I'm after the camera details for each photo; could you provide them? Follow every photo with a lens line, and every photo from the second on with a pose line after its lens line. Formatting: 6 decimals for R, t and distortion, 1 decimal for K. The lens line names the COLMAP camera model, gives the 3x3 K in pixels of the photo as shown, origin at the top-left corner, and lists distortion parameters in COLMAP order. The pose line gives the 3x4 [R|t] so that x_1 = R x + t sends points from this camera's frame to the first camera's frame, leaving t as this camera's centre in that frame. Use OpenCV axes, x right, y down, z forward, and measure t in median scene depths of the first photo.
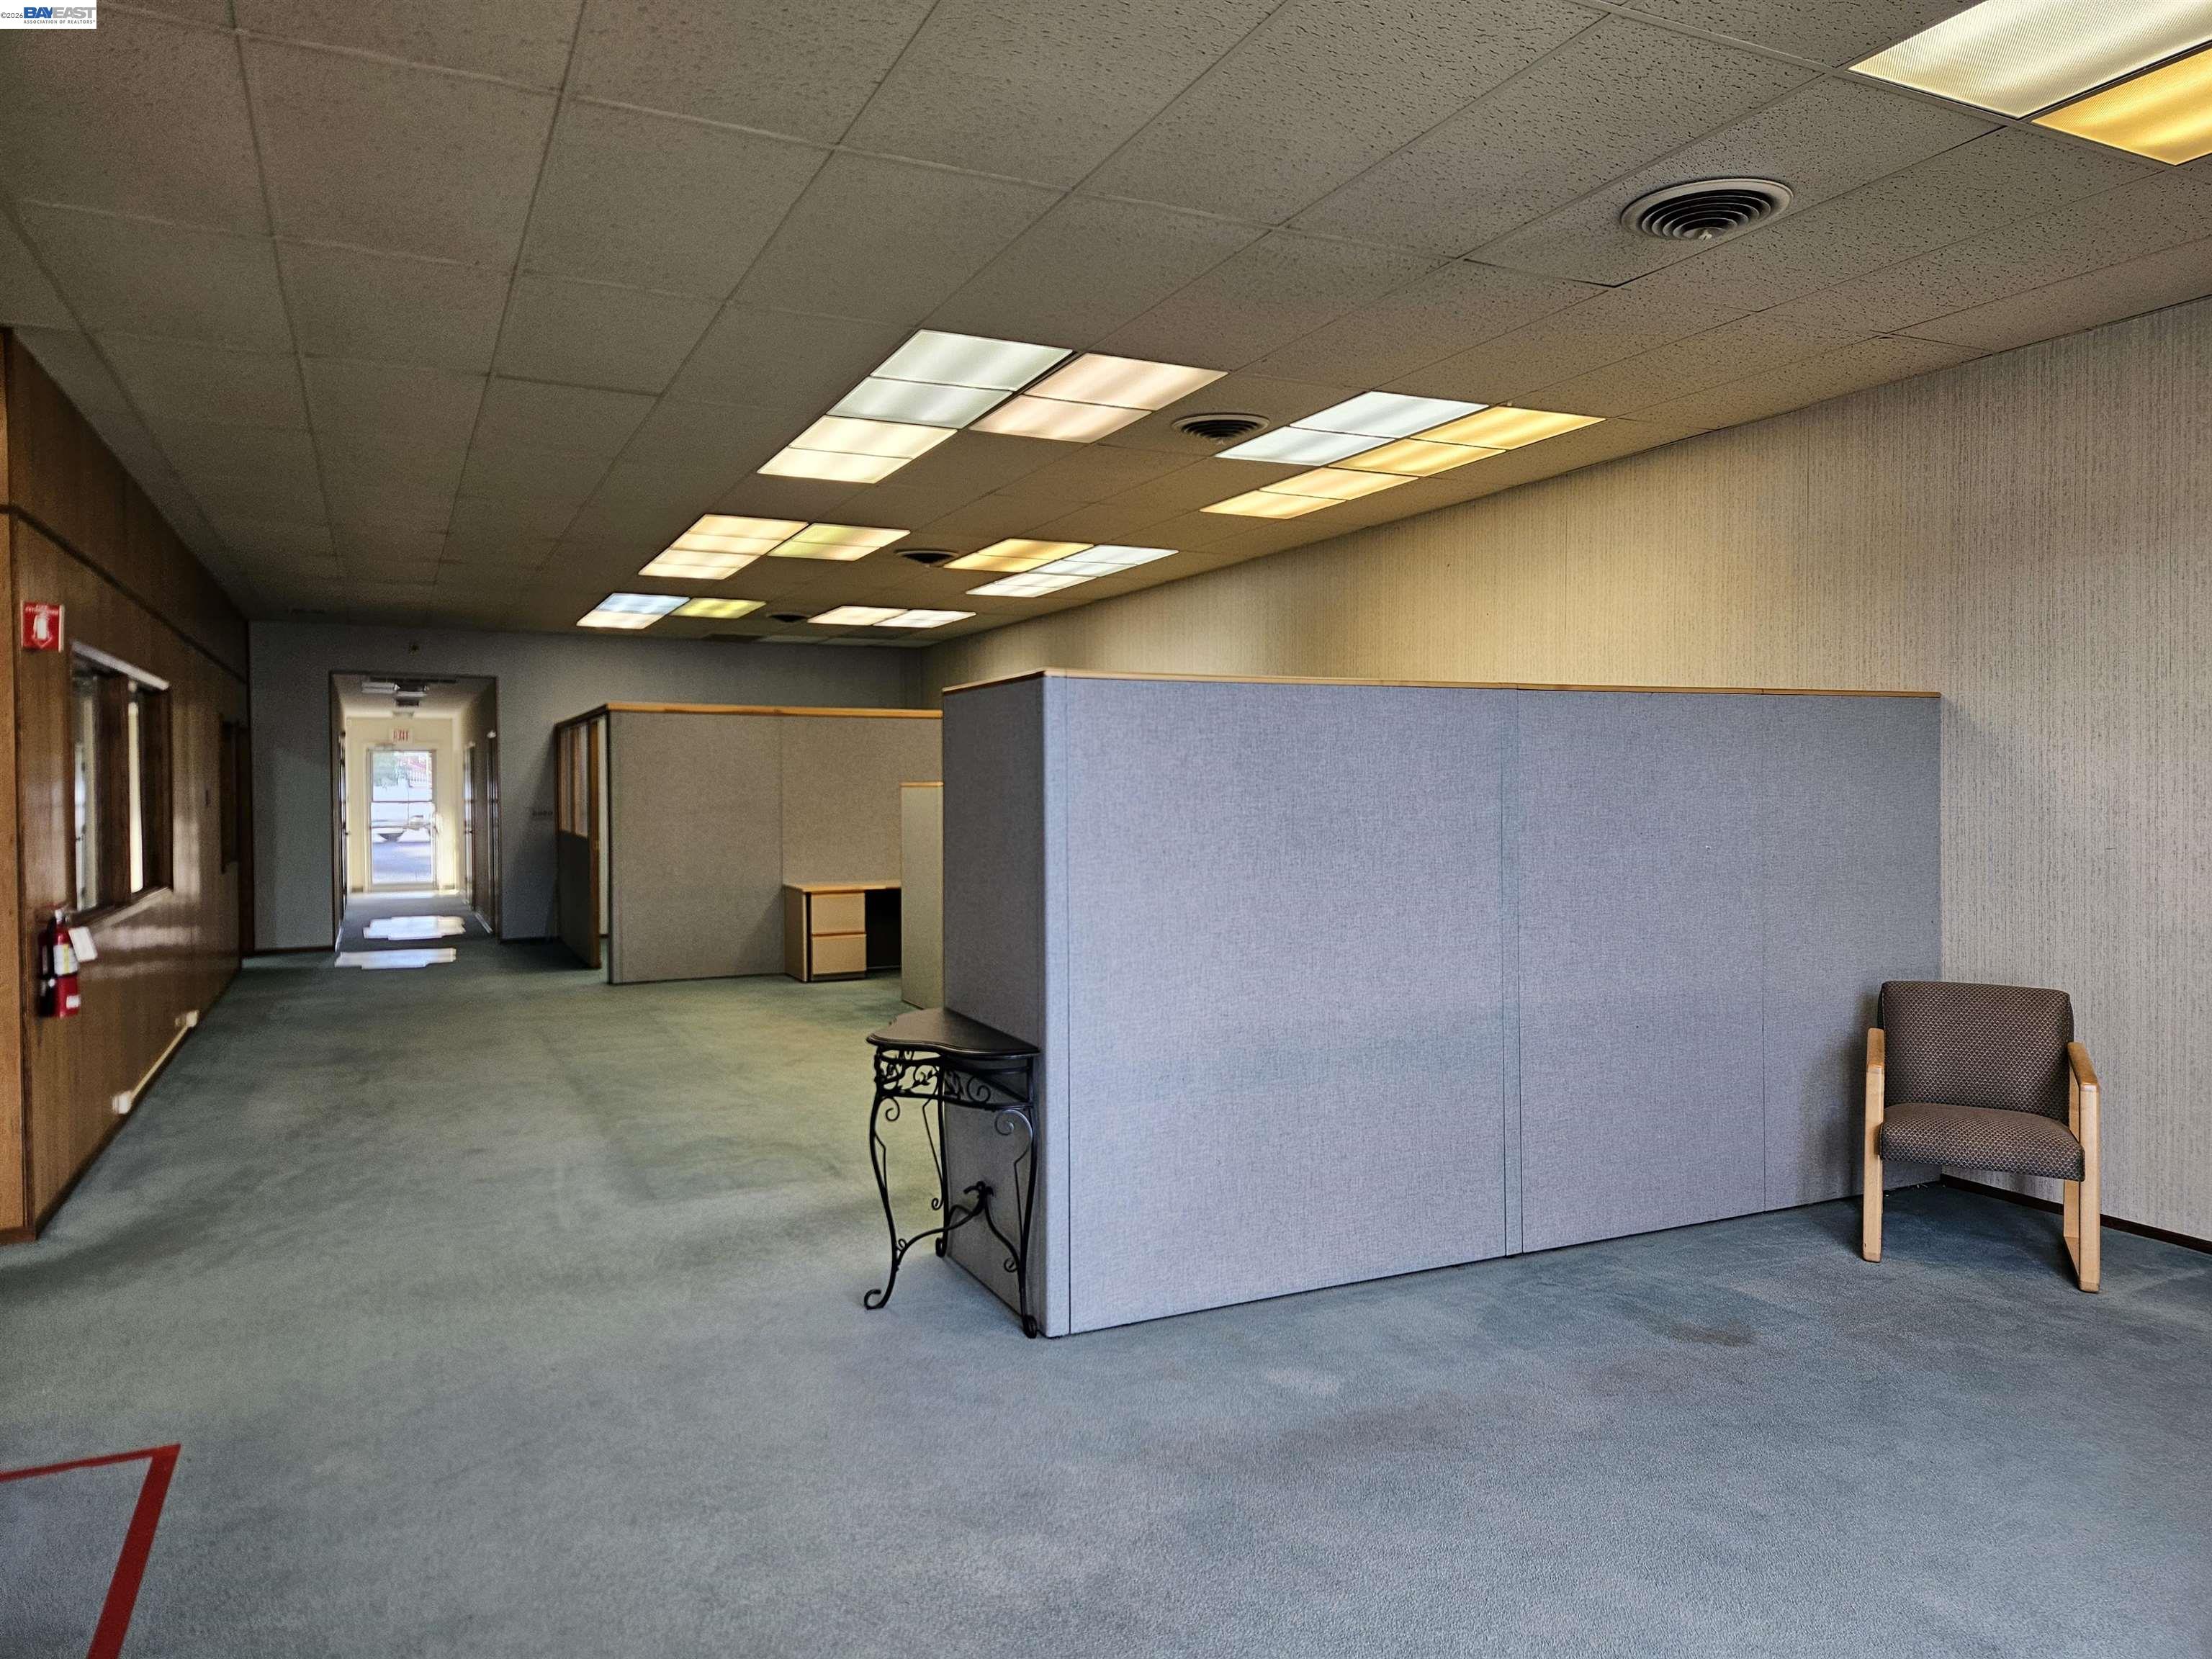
lens RADIAL K [[1471.0, 0, 1079.6], [0, 1471.0, 791.8], [0, 0, 1]] dist [0.045393, -0.031947]
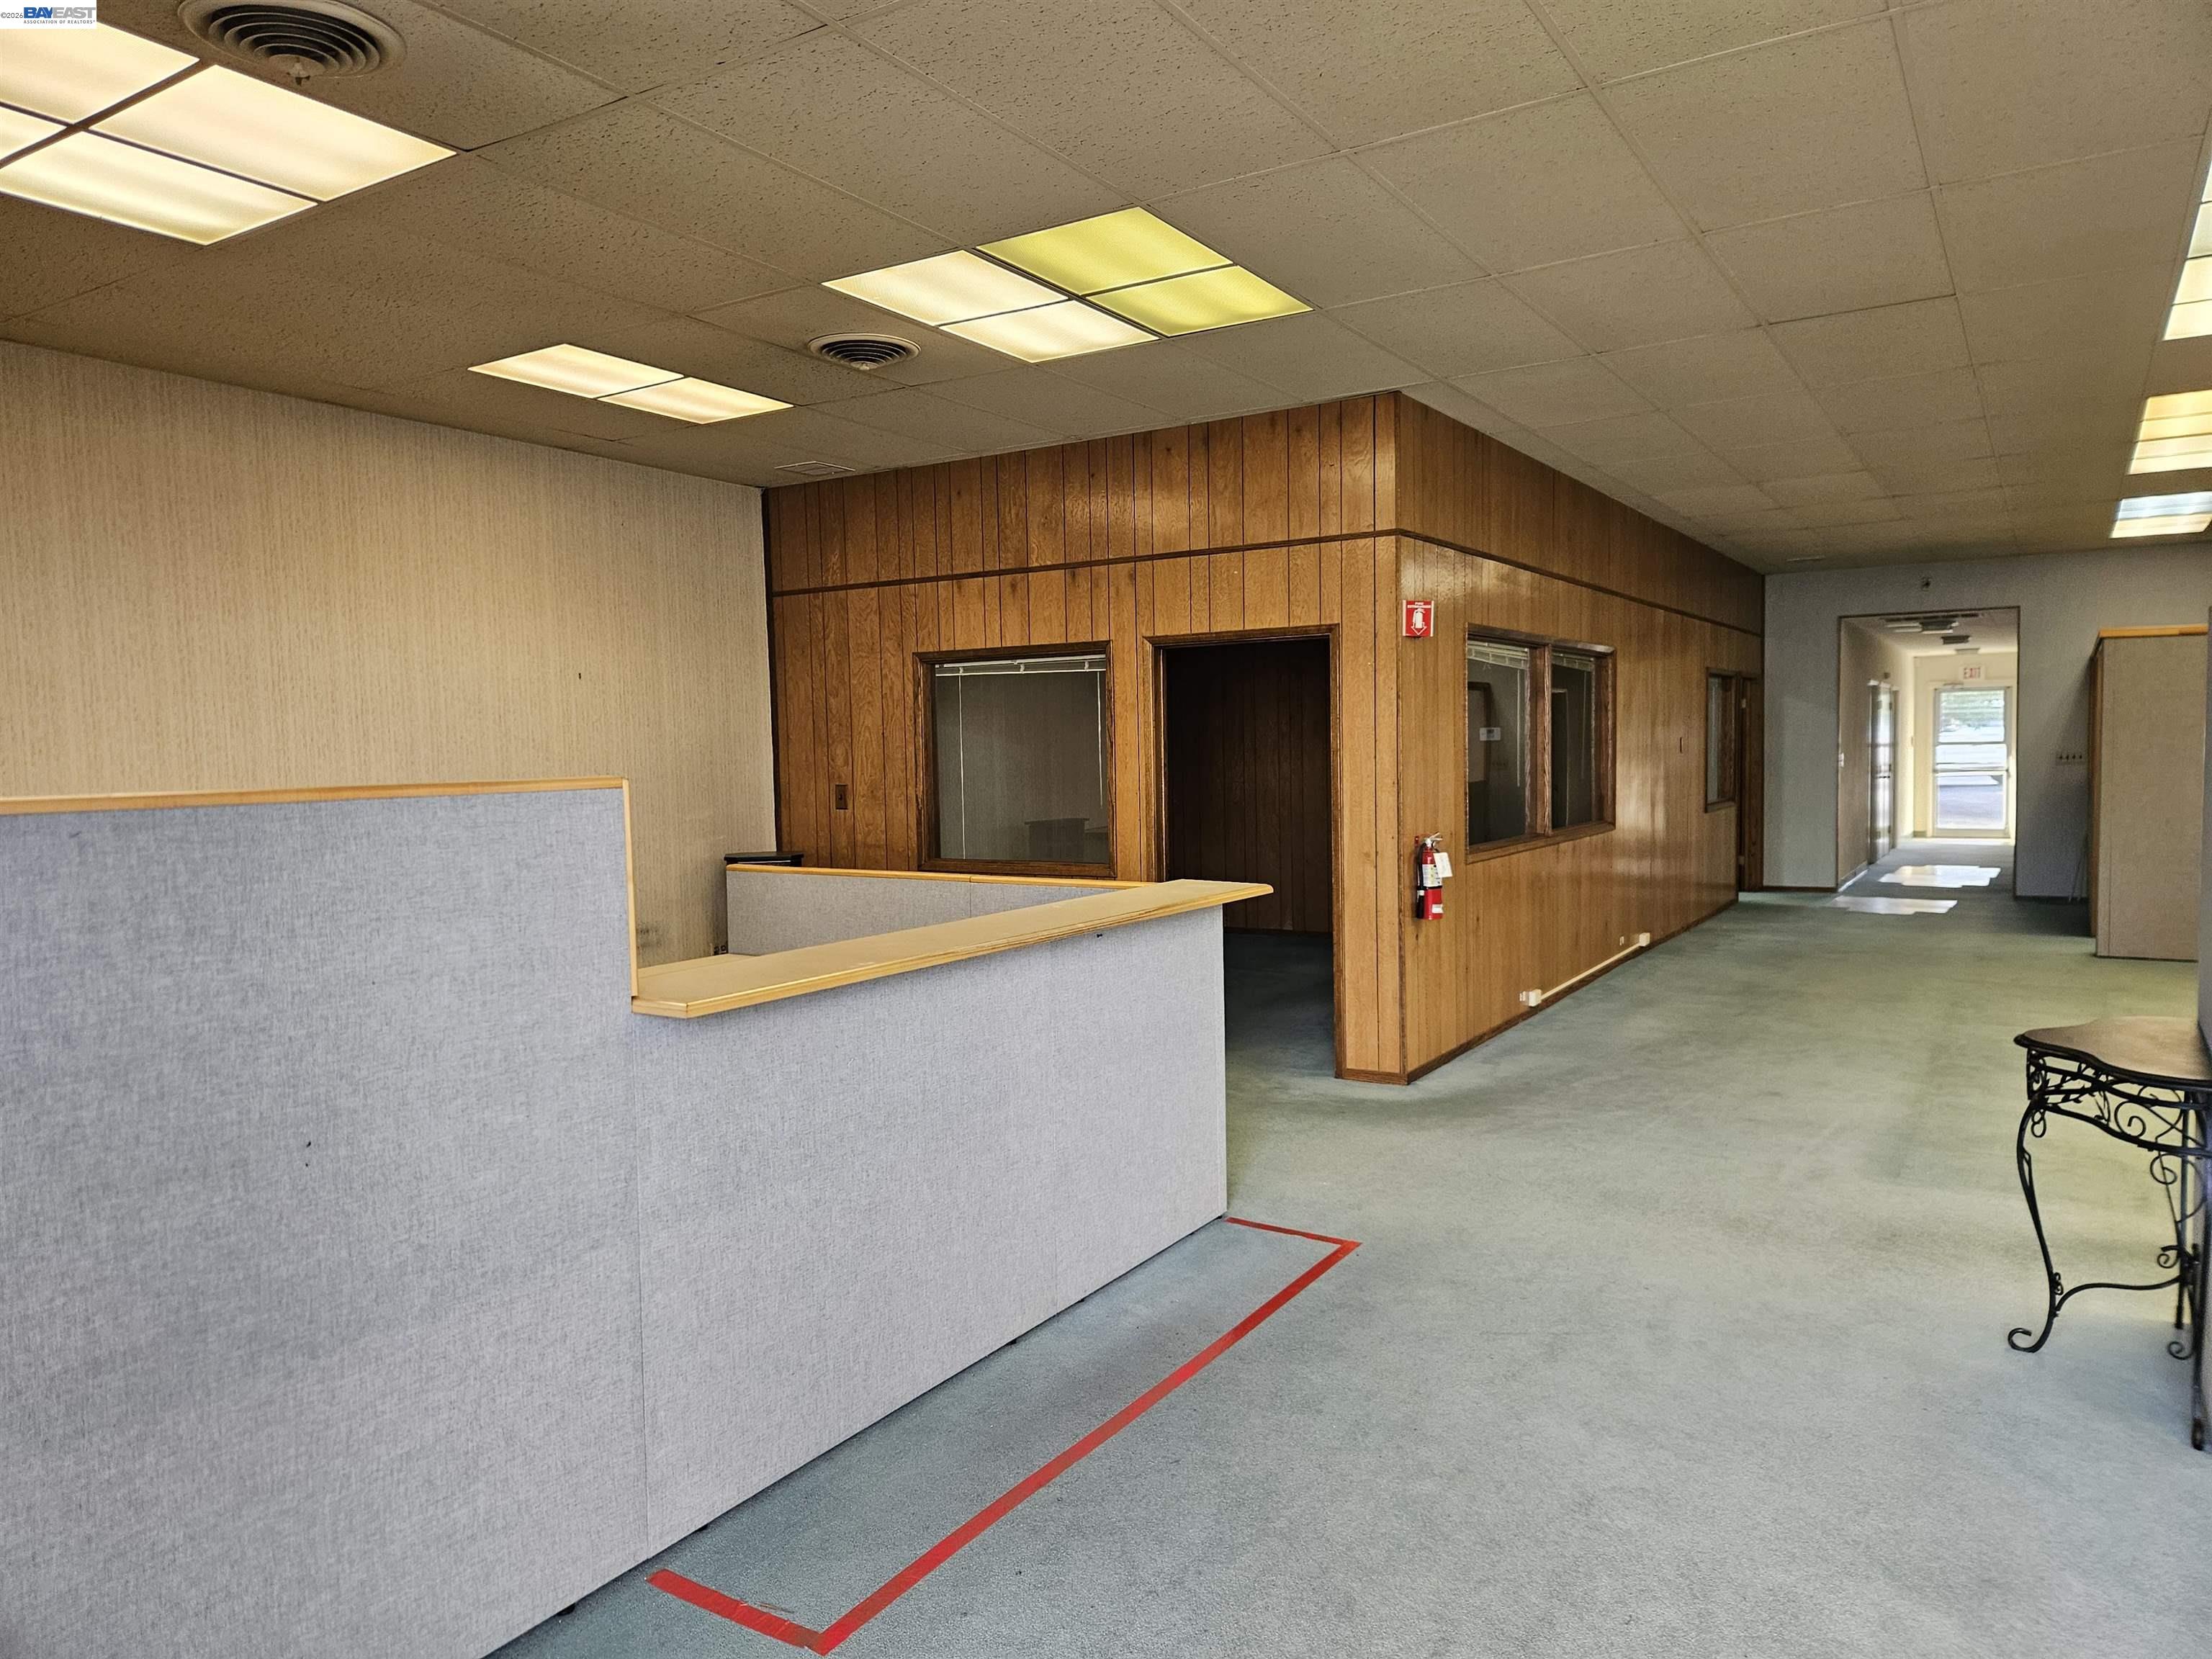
lens RADIAL K [[1471.0, 0, 1079.6], [0, 1471.0, 791.8], [0, 0, 1]] dist [0.045393, -0.031947]
pose [[0.520342, 0.023928, -0.853623, 0.252516], [0.011245, 0.999329, 0.034867, -0.008455], [0.853884, -0.027742, 0.519723, 0.076588]]
